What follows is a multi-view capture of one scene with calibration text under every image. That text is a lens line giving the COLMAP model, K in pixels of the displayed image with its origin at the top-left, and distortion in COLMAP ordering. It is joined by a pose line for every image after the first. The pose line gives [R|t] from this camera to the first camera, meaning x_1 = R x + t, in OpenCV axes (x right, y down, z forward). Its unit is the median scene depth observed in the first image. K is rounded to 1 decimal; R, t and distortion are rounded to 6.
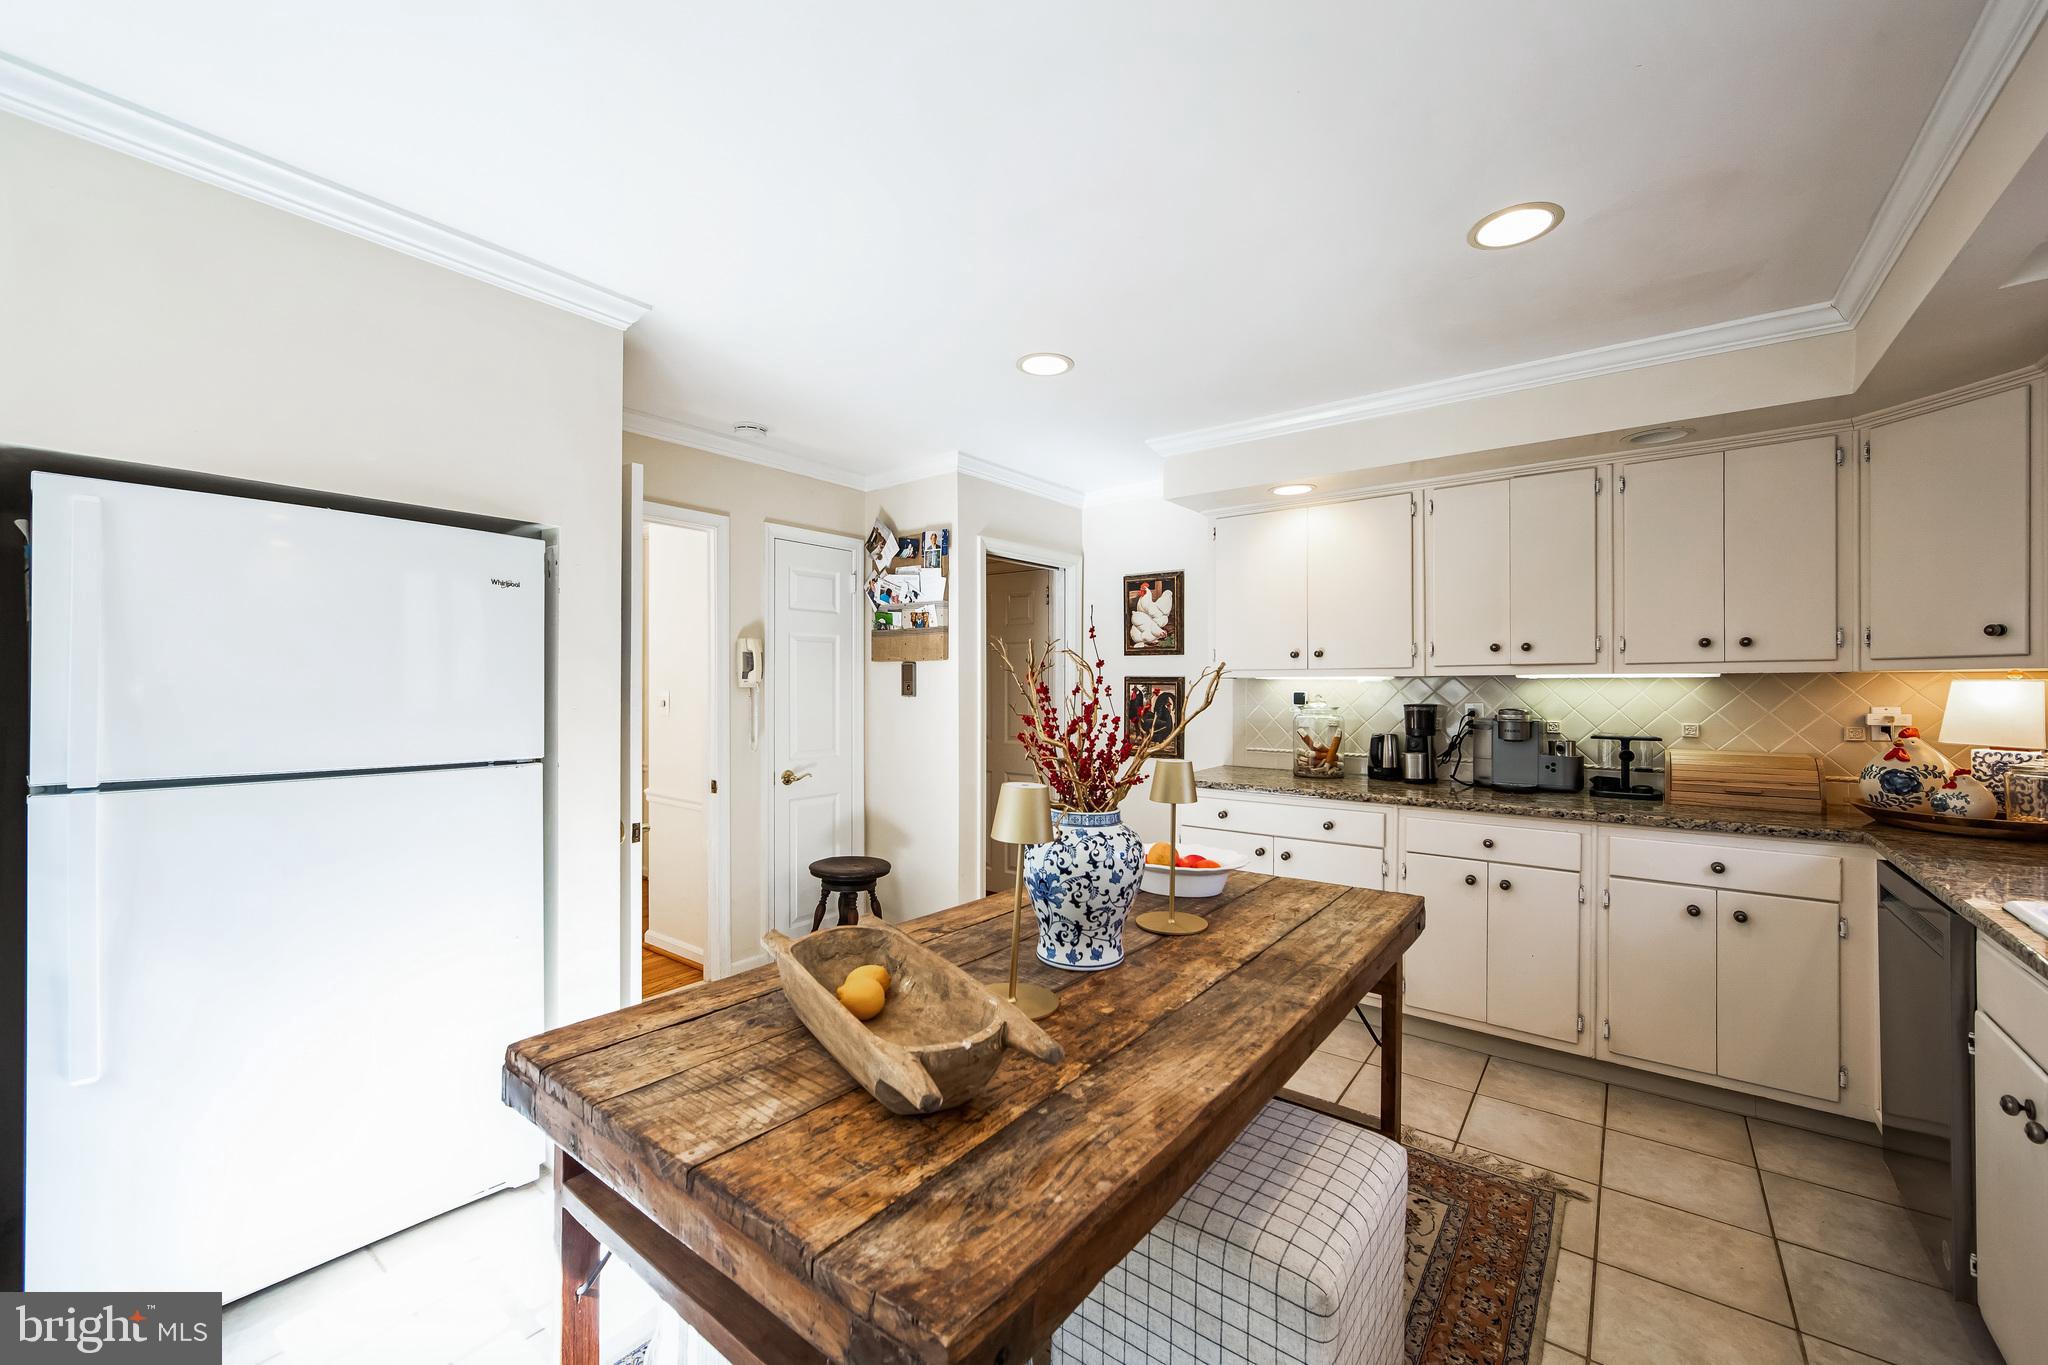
lens RADIAL K [[803.6, 0, 1024.0], [0, 803.6, 676.7], [0, 0, 1]] dist [-0.000644, -0.000383]
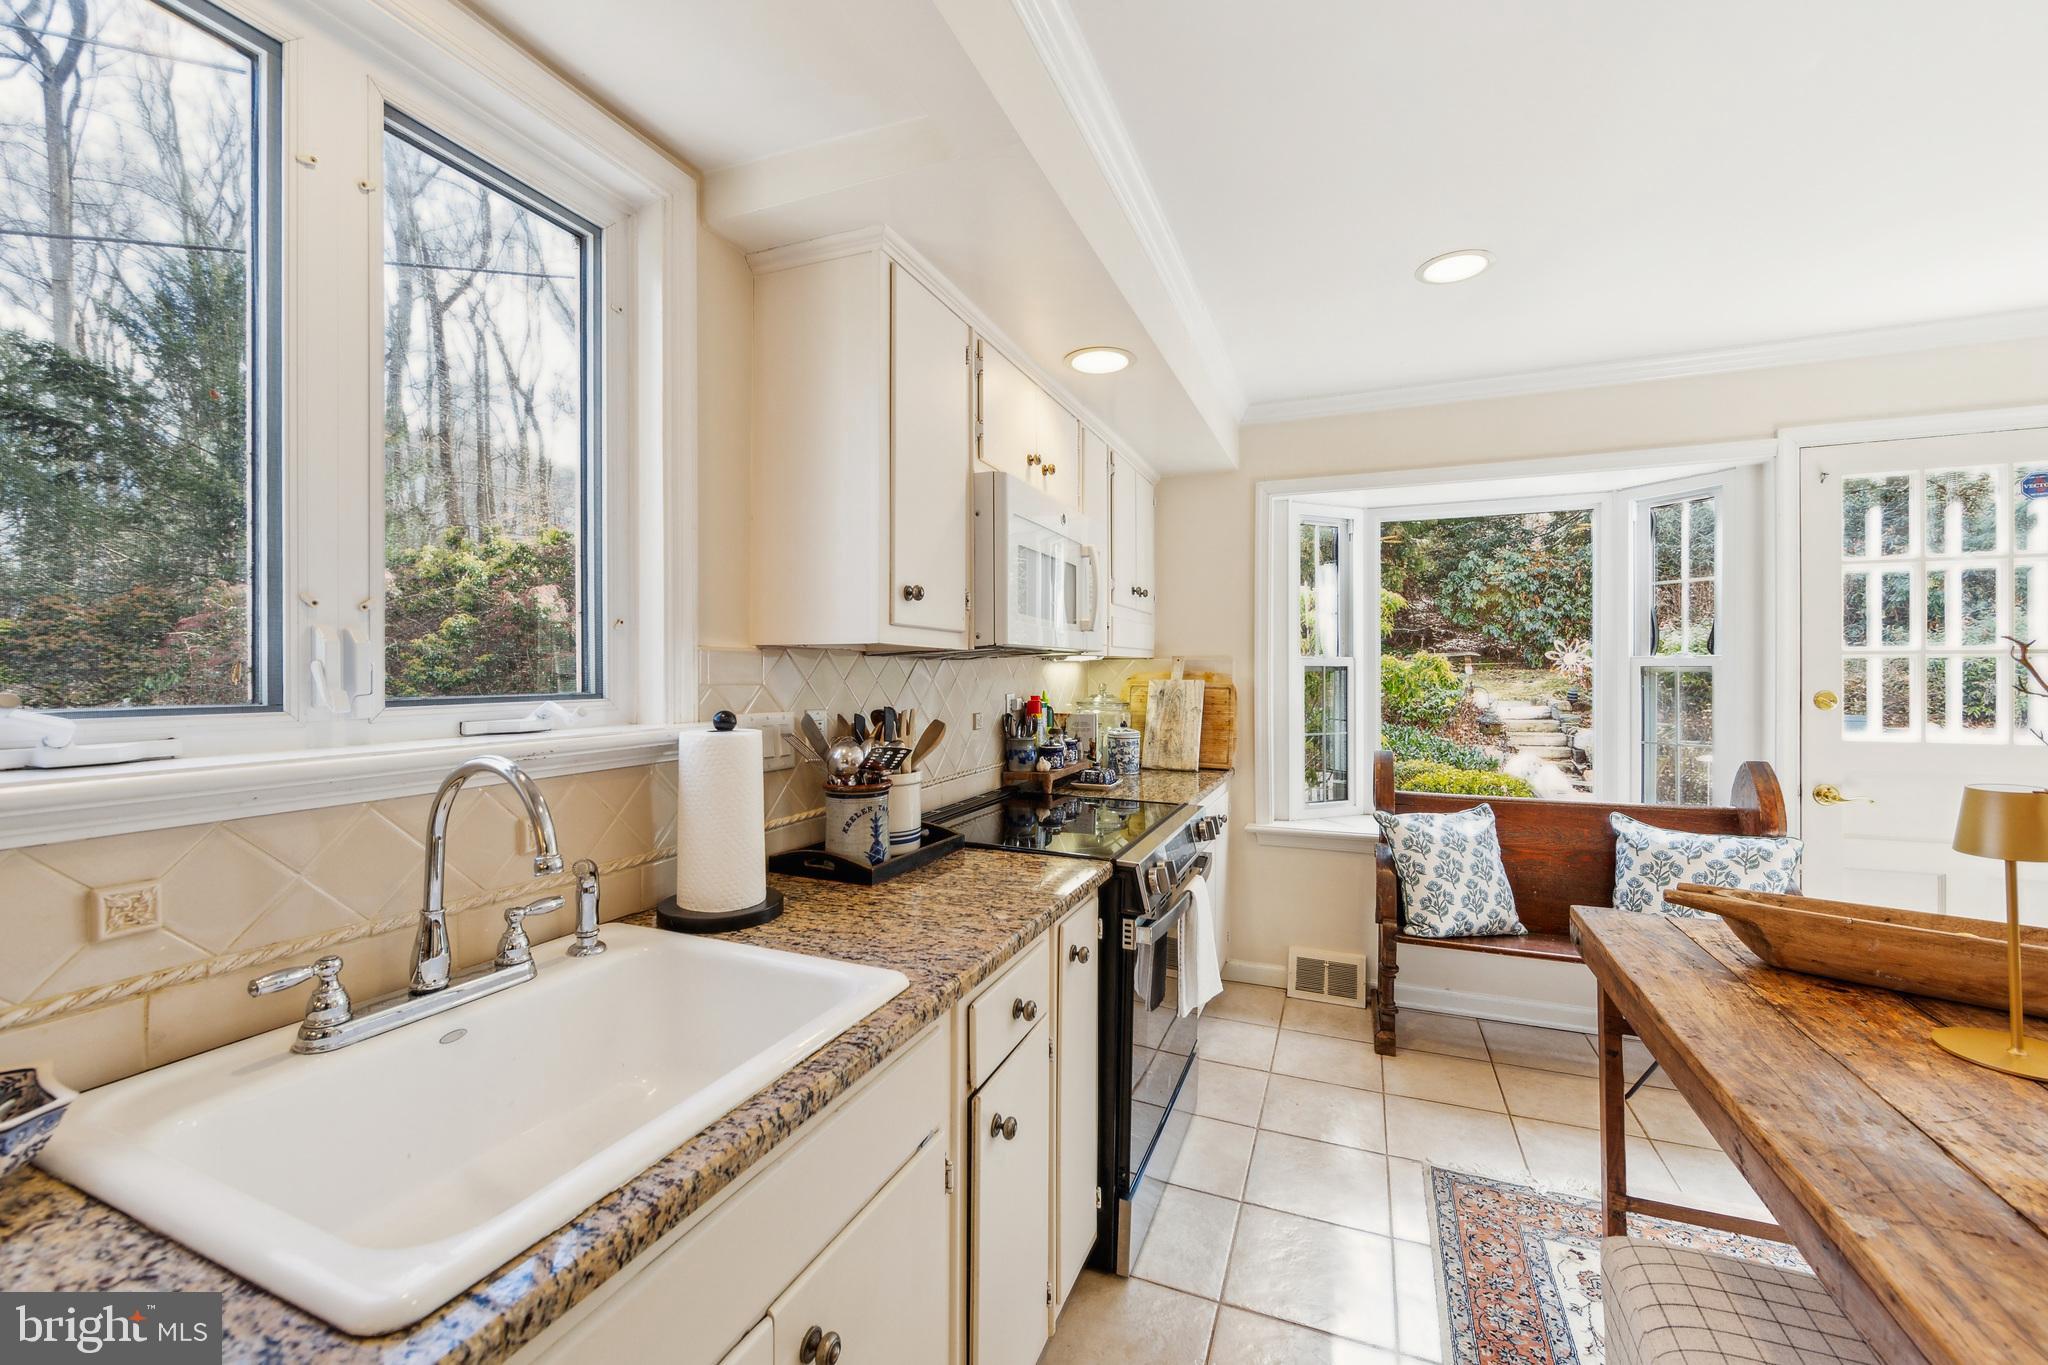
lens RADIAL K [[803.6, 0, 1028.3], [0, 803.6, 674.7], [0, 0, 1]] dist [-0.000644, -0.000383]
pose [[-0.964987, 0.003589, -0.262273, 0.880077], [0.004933, 0.999978, -0.004467, 0.016387], [0.262251, -0.005604, -0.964983, 1.156333]]
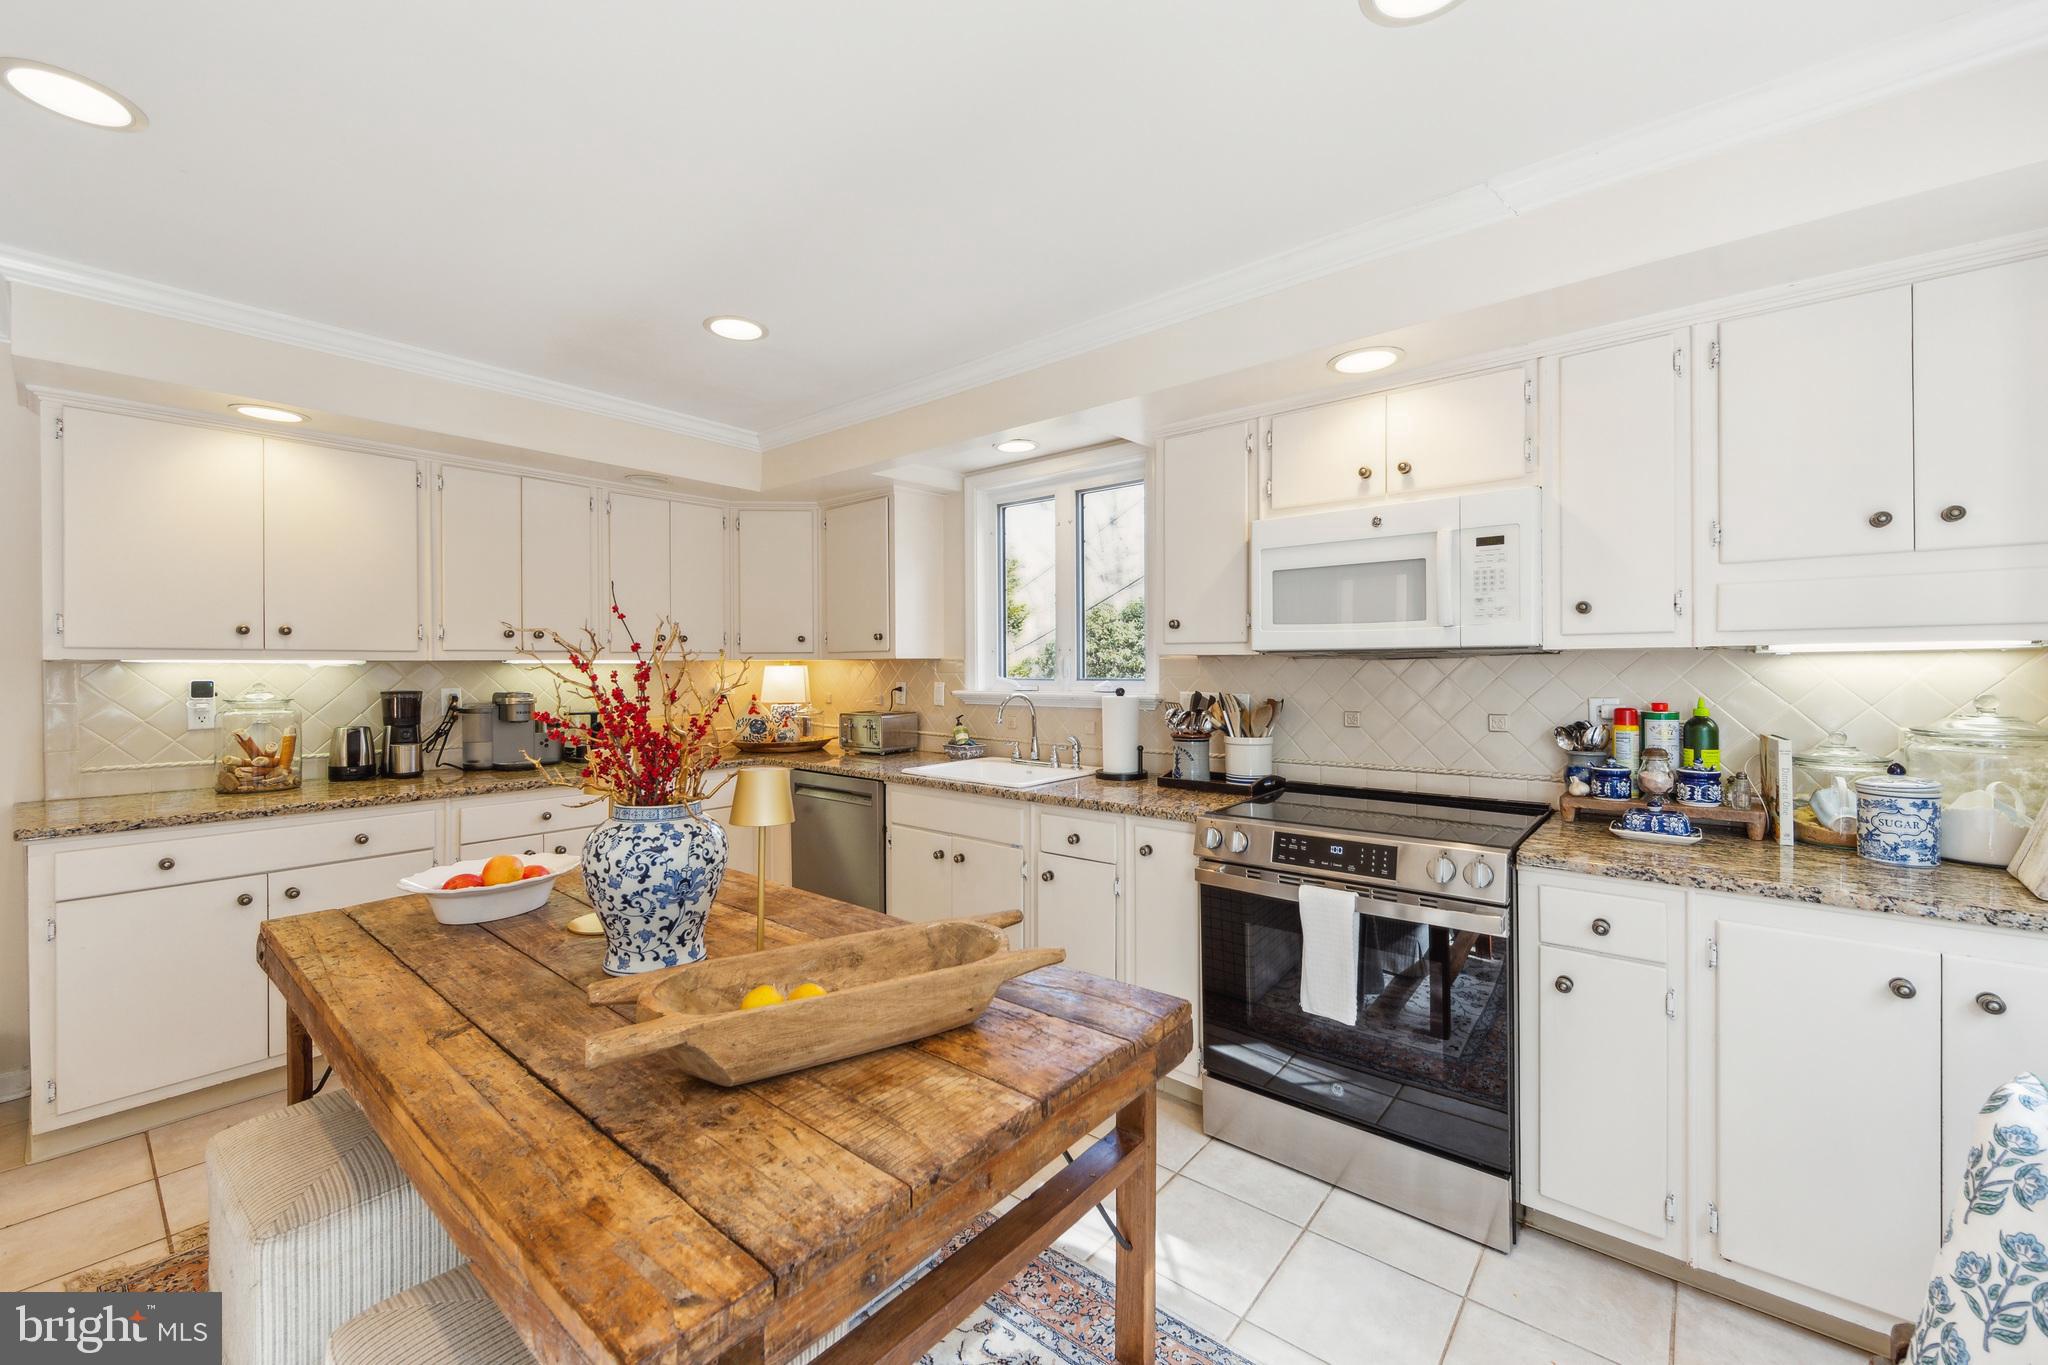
lens RADIAL K [[803.6, 0, 1034.5], [0, 803.6, 672.7], [0, 0, 1]] dist [-0.000644, -0.000383]
pose [[0.035601, -0.006733, 0.999343, -0.754954], [-0.007220, 0.999949, 0.006995, 0.003367], [-0.999340, -0.007464, 0.035551, 0.478598]]
